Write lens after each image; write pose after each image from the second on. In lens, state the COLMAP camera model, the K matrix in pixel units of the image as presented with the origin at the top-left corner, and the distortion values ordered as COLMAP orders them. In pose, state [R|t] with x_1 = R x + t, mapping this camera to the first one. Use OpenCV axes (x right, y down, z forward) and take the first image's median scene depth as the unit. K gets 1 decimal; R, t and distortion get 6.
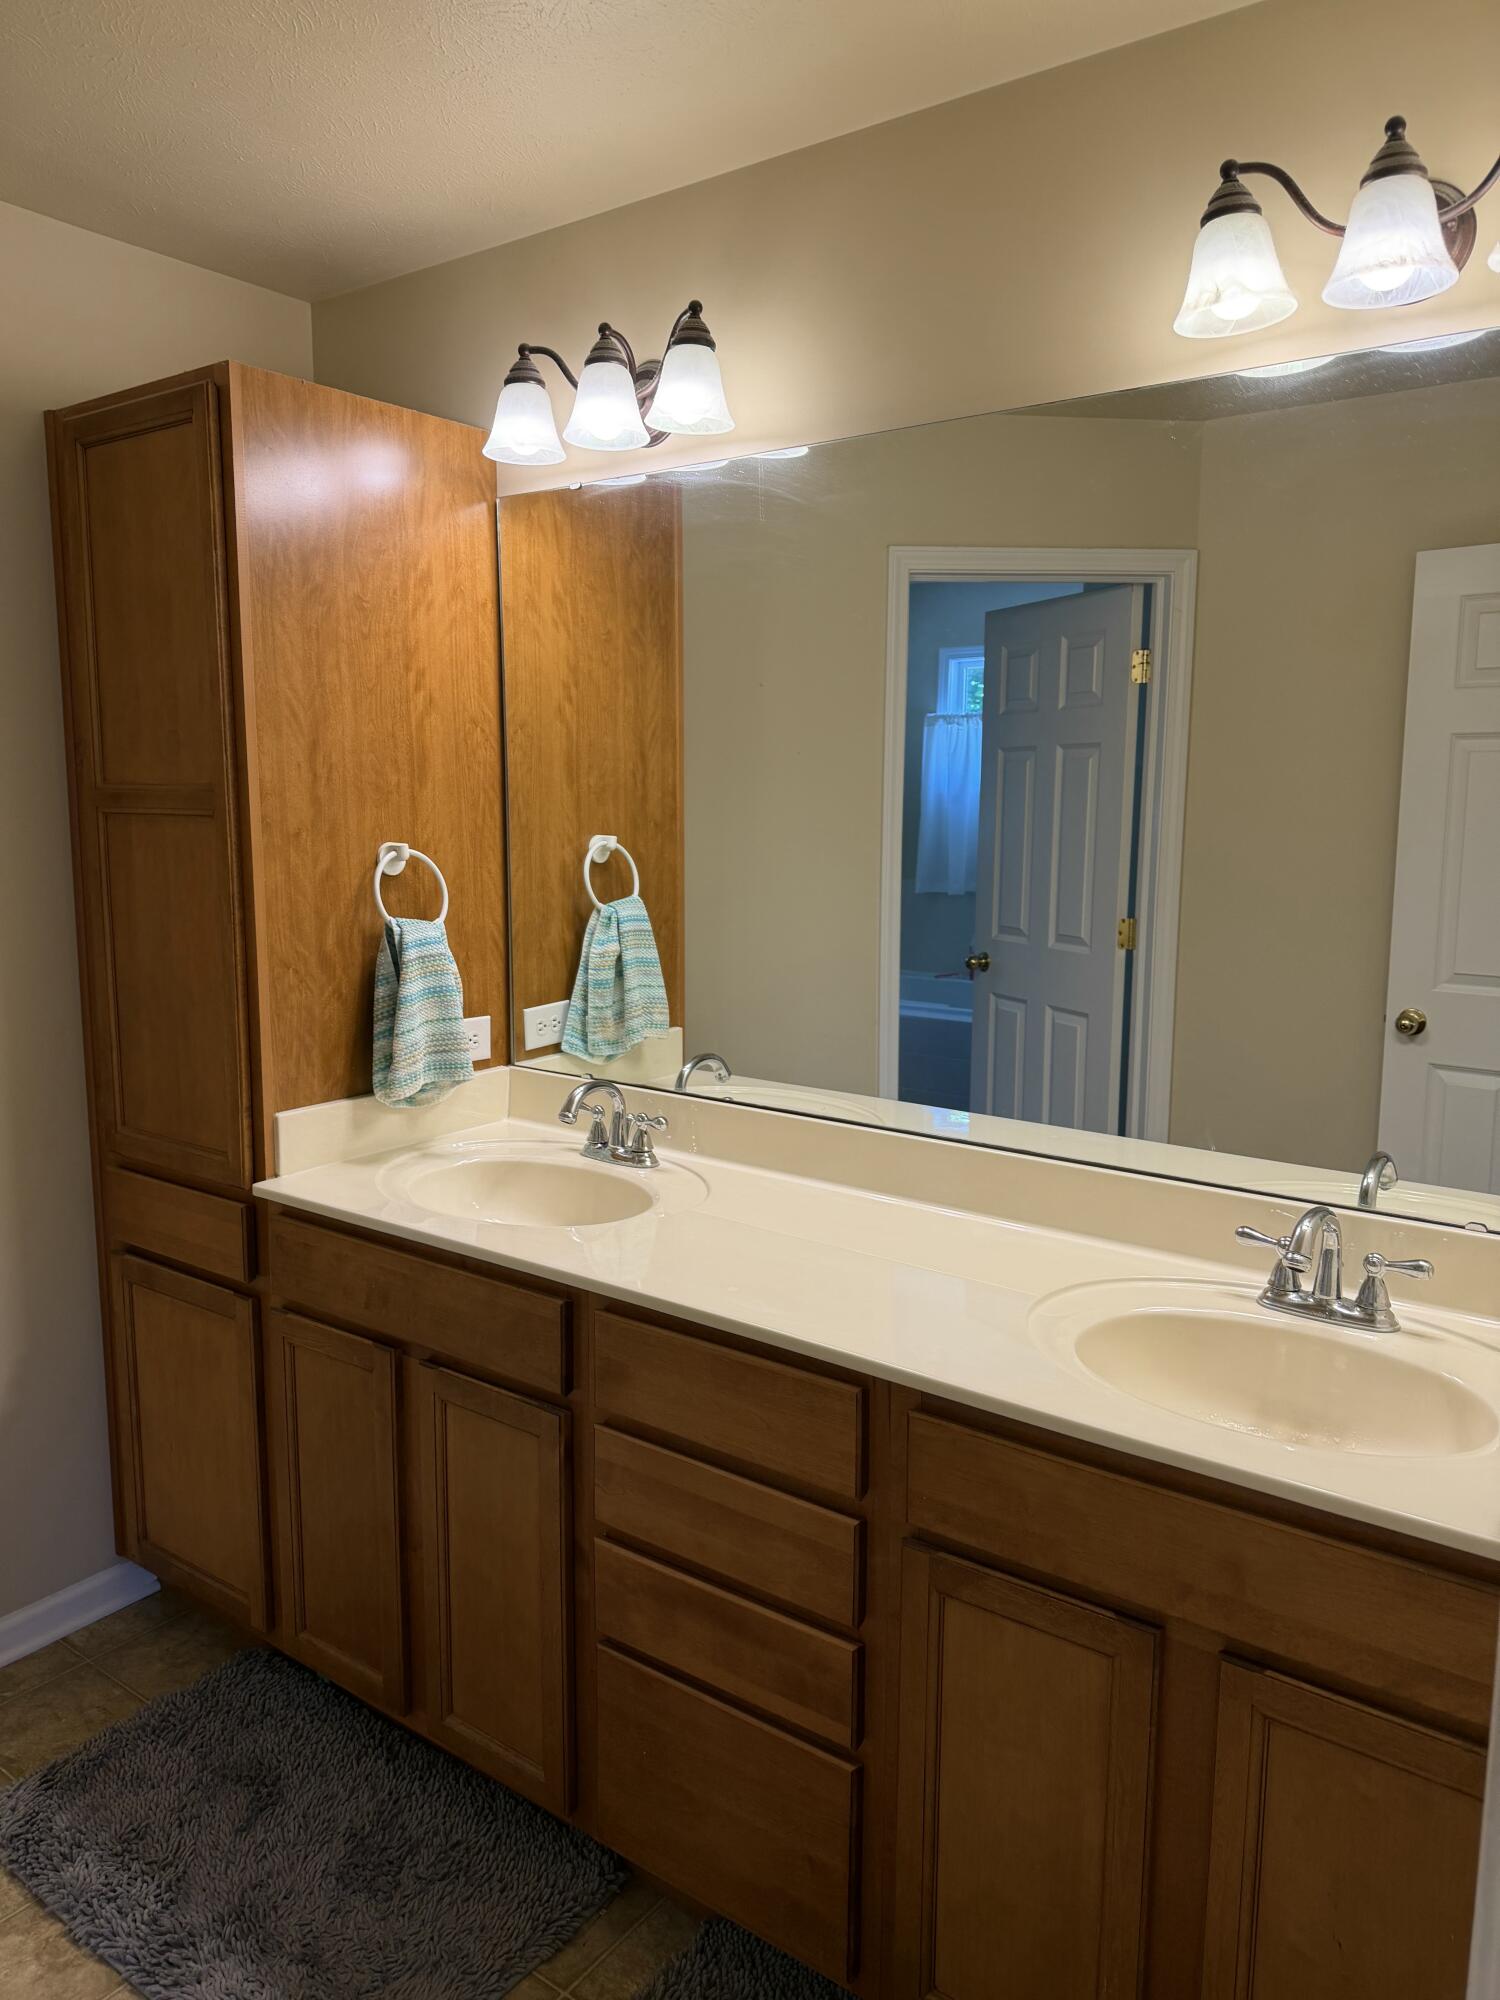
lens RADIAL K [[1396.3, 0, 747.1], [0, 1396.3, 970.8], [0, 0, 1]] dist [-0.019738, -0.002009]
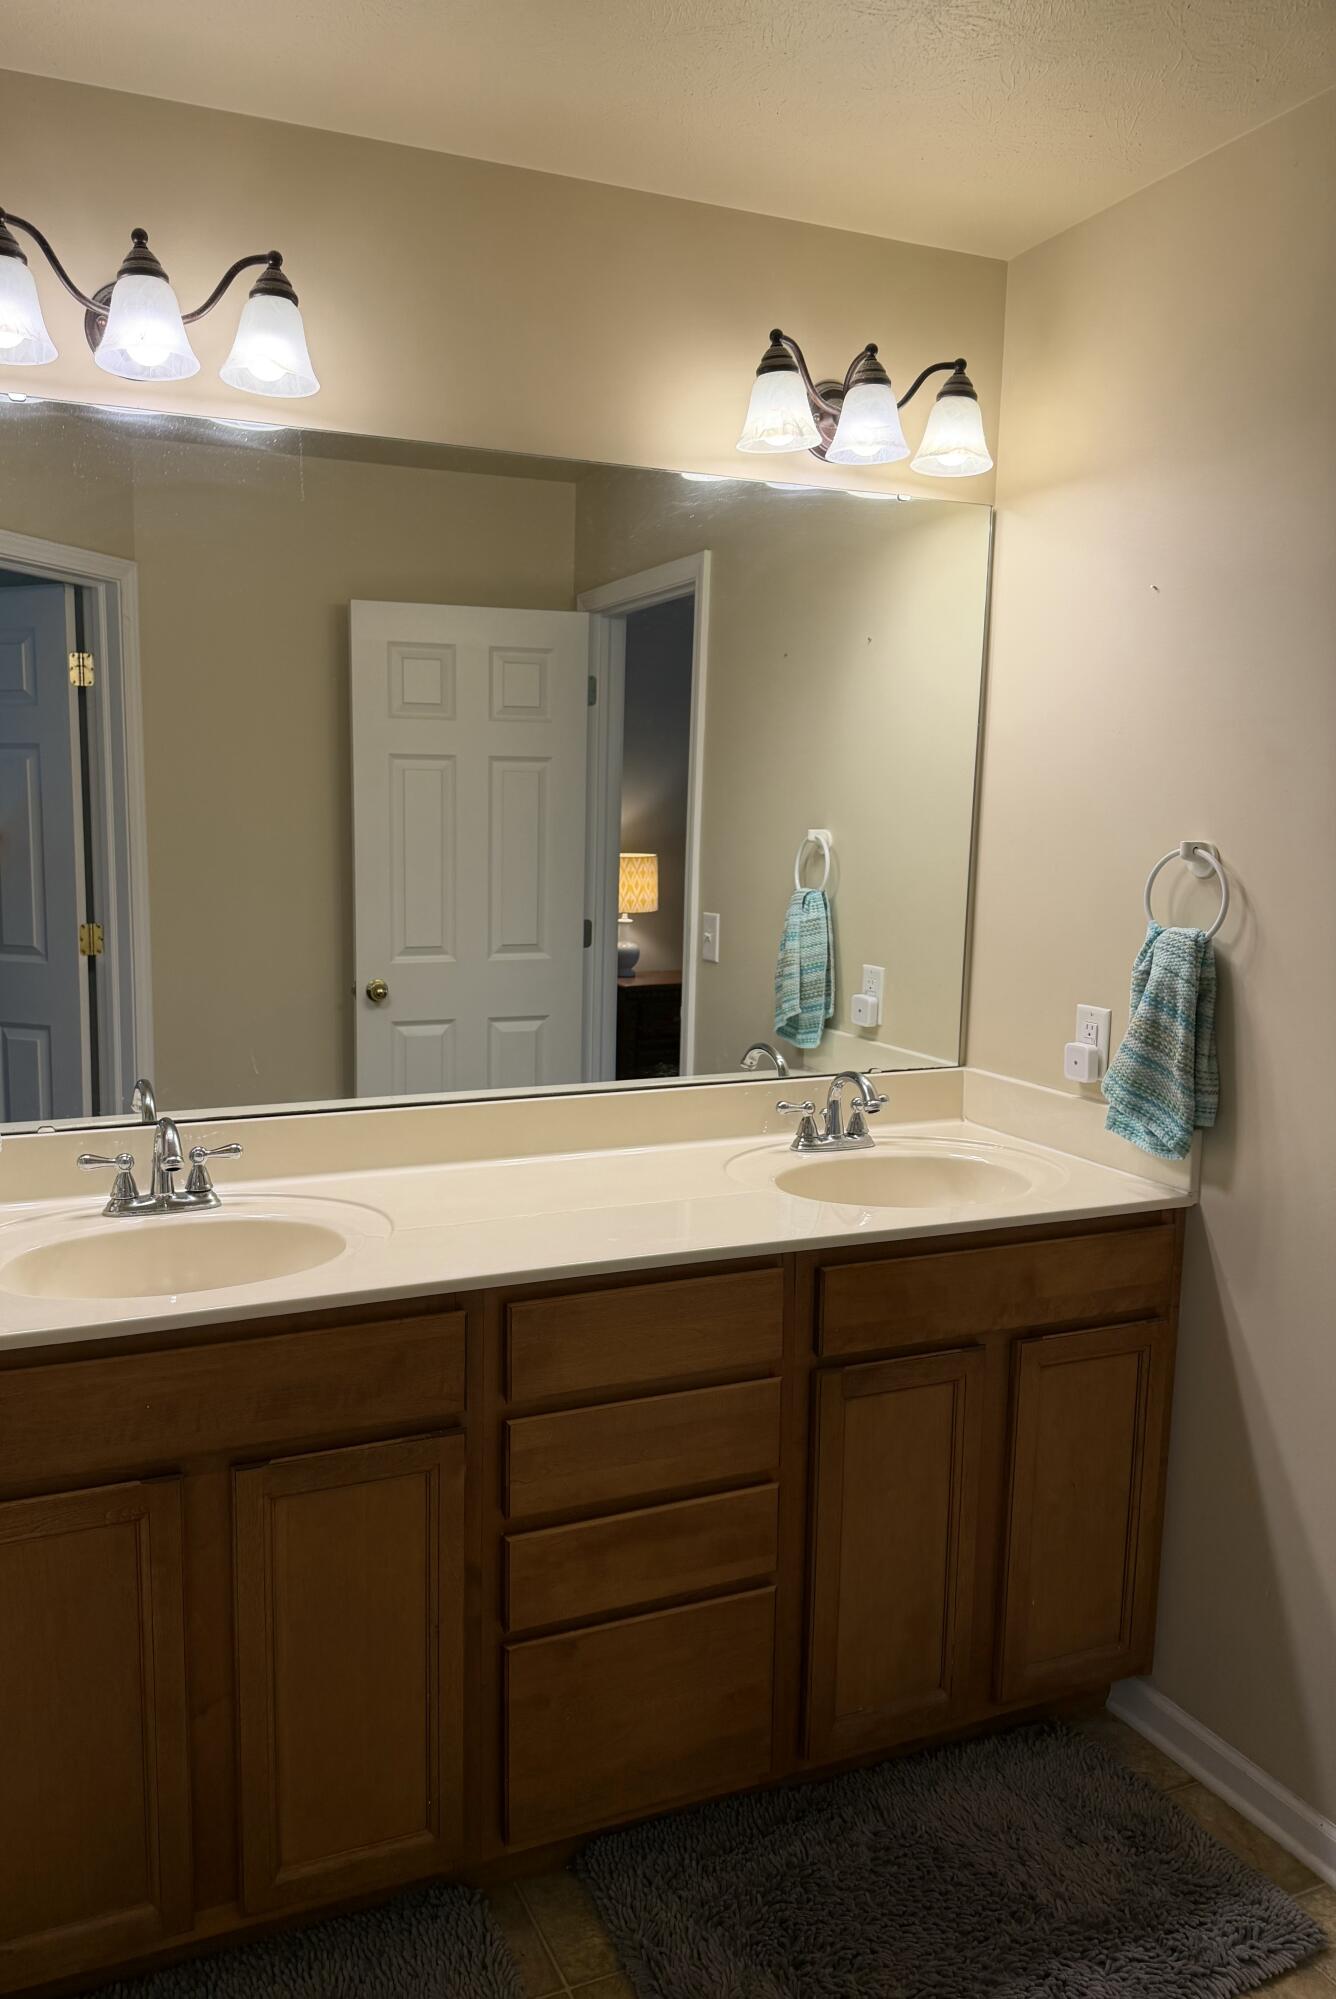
lens RADIAL K [[1386.1, 0, 576.3], [0, 1386.1, 995.5], [0, 0, 1]] dist [0.061457, -0.091884]
pose [[0.515688, -0.103954, 0.850447, -0.676624], [0.097671, 0.993274, 0.062187, -0.025248], [-0.851191, 0.050995, 0.522372, 0.318828]]
